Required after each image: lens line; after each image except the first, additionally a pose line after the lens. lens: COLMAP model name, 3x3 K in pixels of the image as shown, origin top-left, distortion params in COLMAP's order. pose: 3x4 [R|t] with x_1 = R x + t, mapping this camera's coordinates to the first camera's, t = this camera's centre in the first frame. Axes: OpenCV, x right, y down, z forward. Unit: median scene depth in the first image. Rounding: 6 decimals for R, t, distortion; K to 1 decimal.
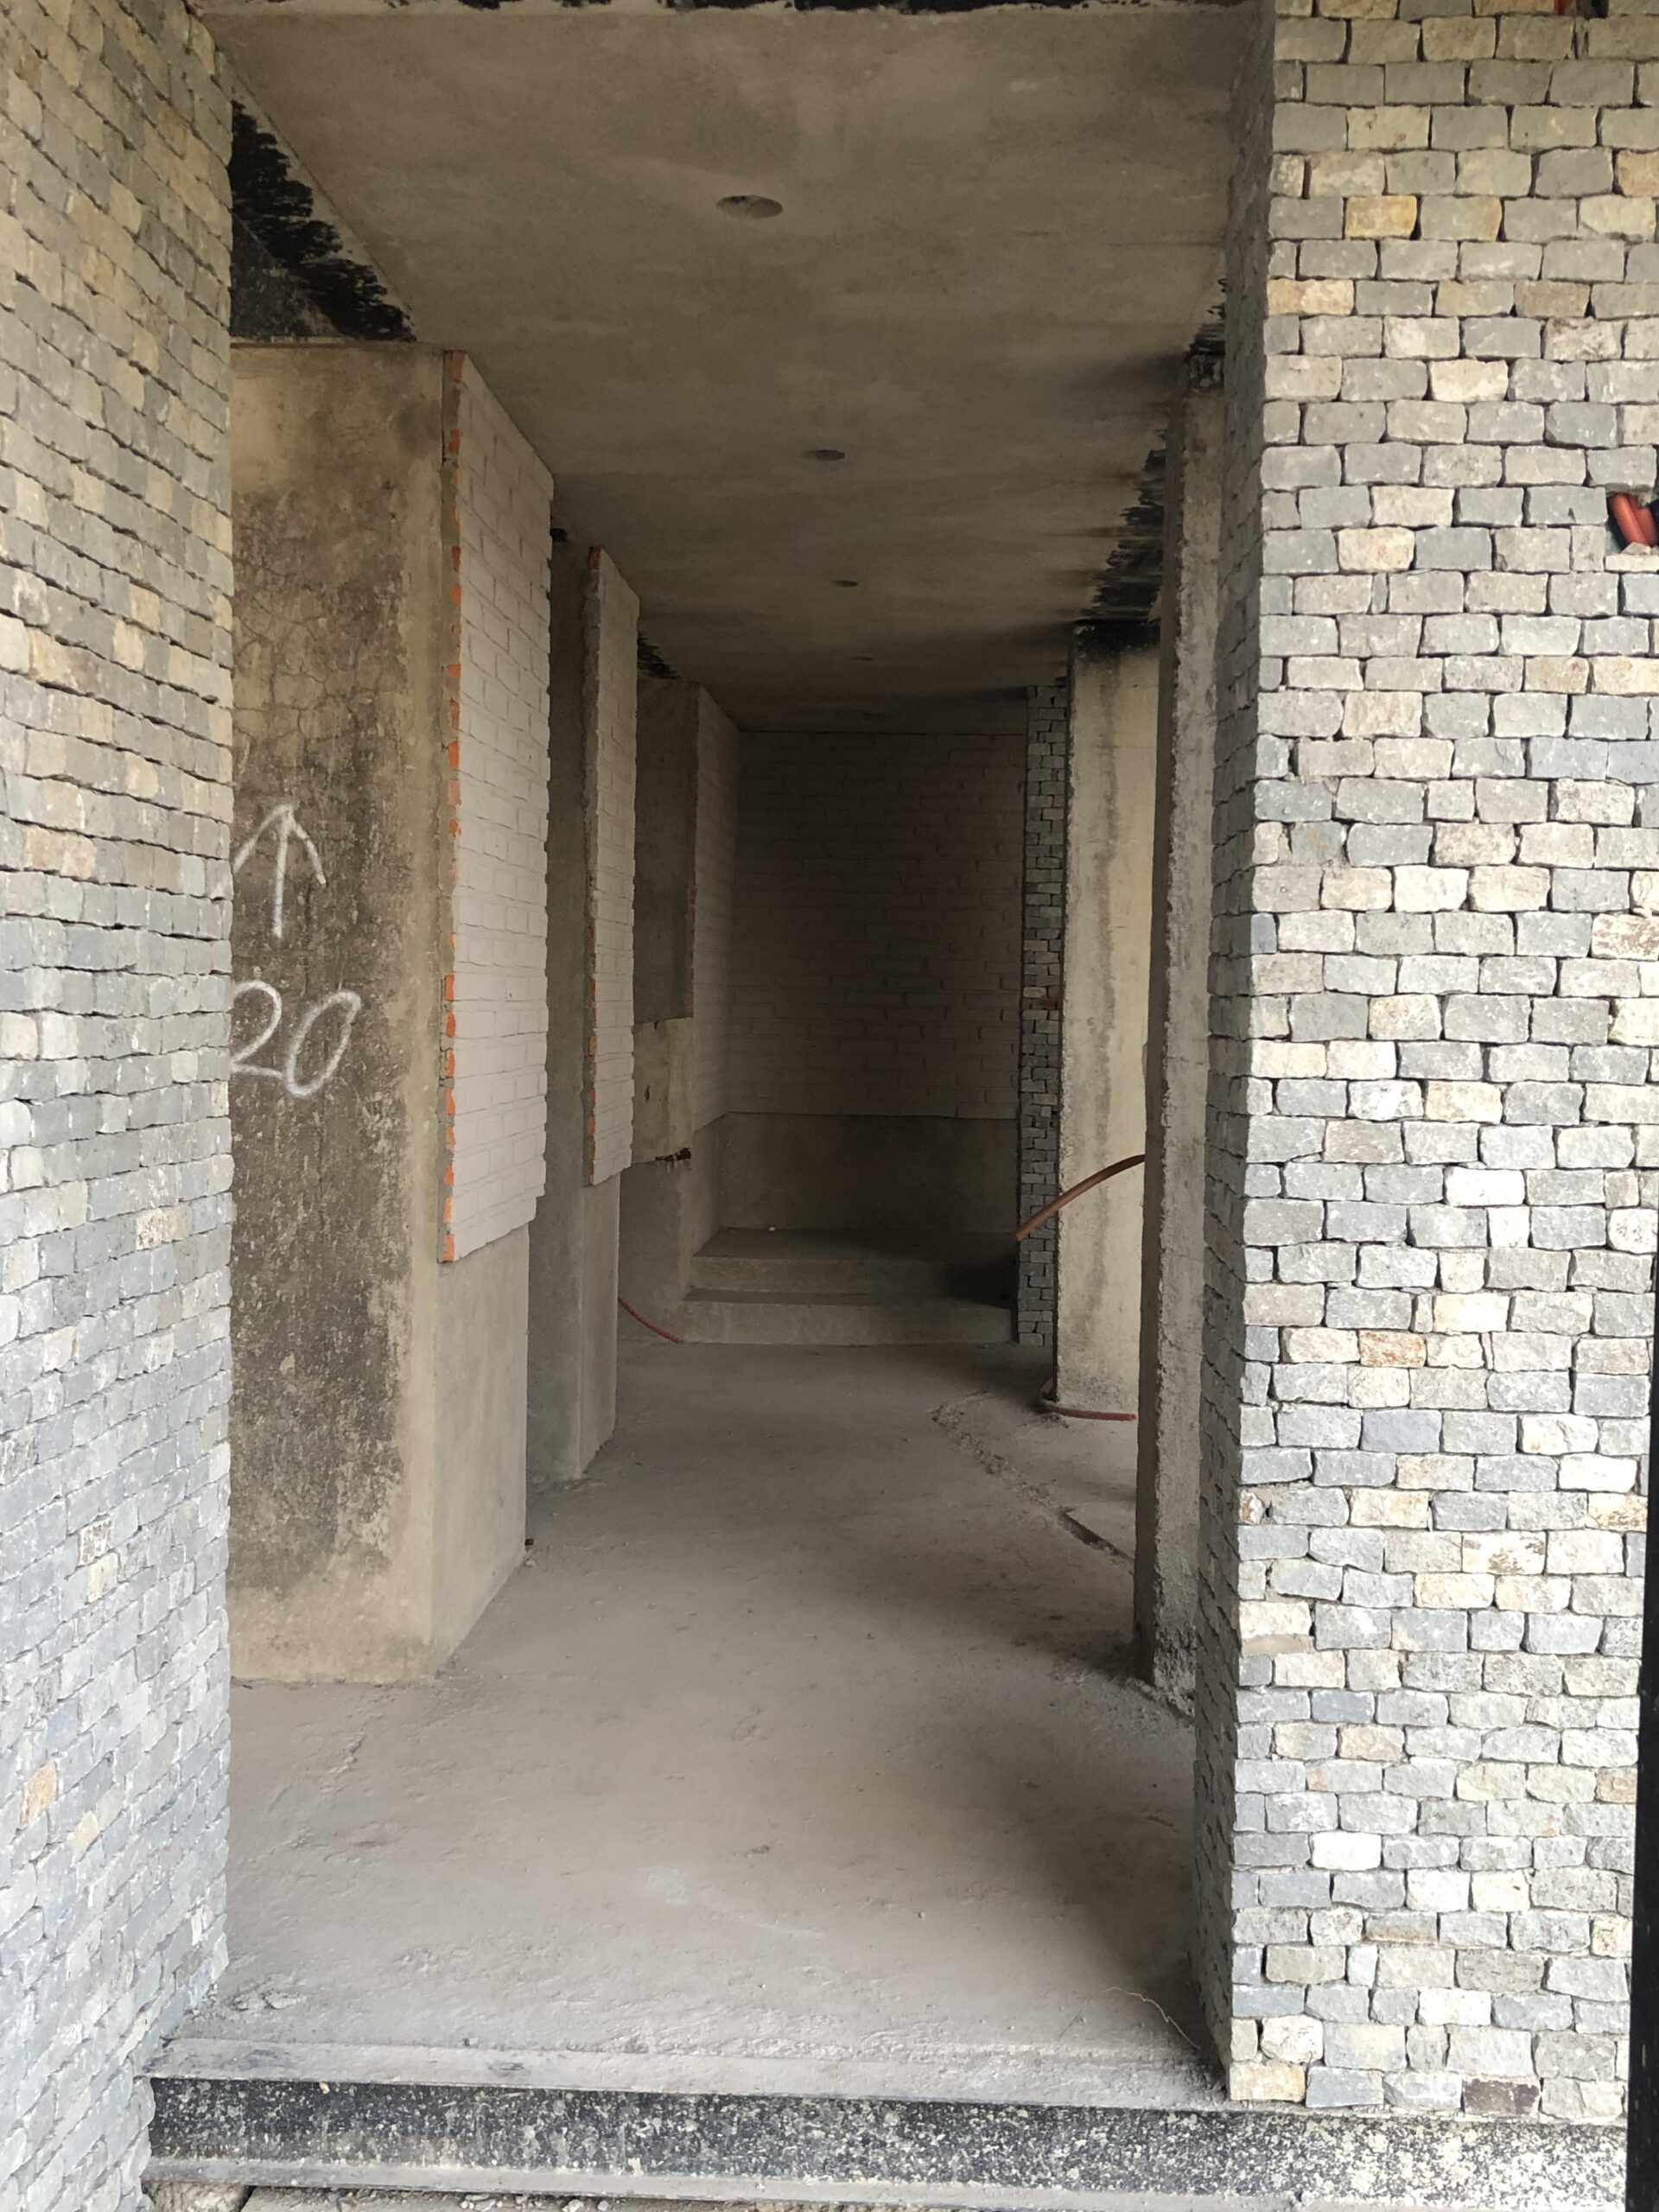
lens RADIAL K [[2157.8, 0, 833.4], [0, 2157.8, 1089.2], [0, 0, 1]] dist [0.122064, -0.234844]
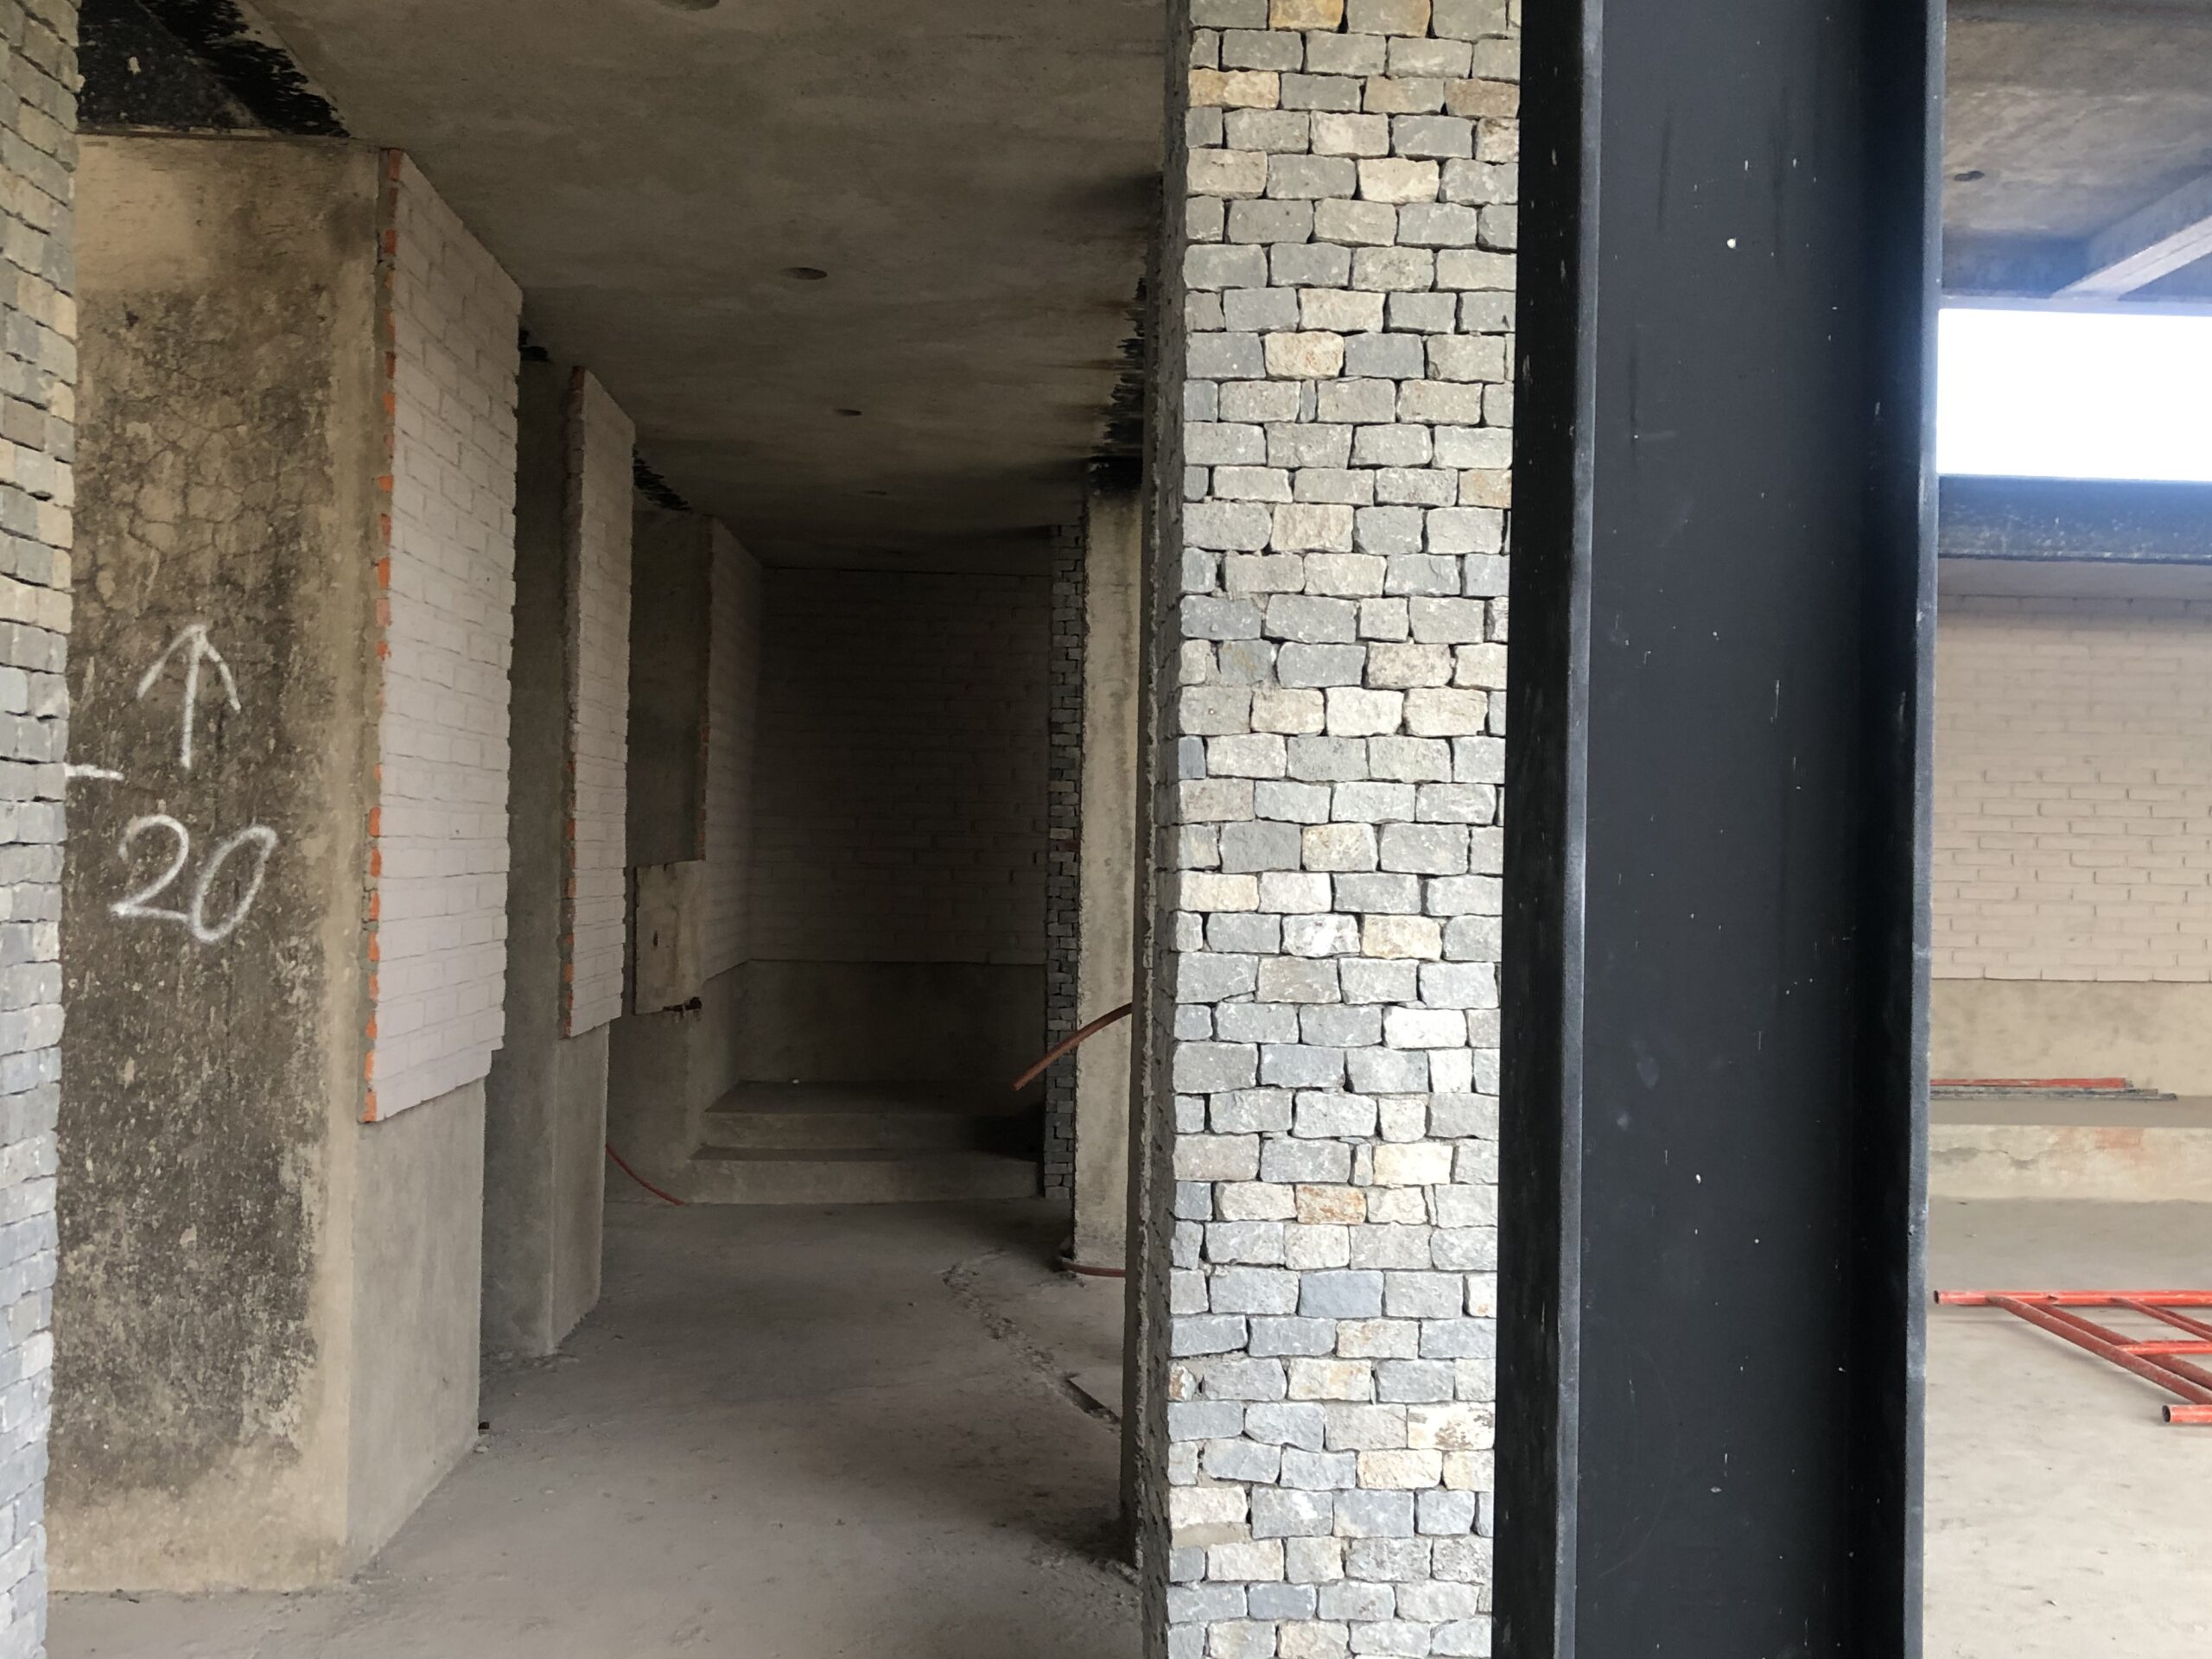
lens RADIAL K [[2130.4, 0, 1106.0], [0, 2130.4, 829.5], [0, 0, 1]] dist [0.158159, -0.305494]
pose [[0.996692, 0.001772, 0.081258, 0.085703], [0.002430, 0.998666, -0.051580, 0.006455], [-0.081241, 0.051607, 0.995358, 0.087593]]
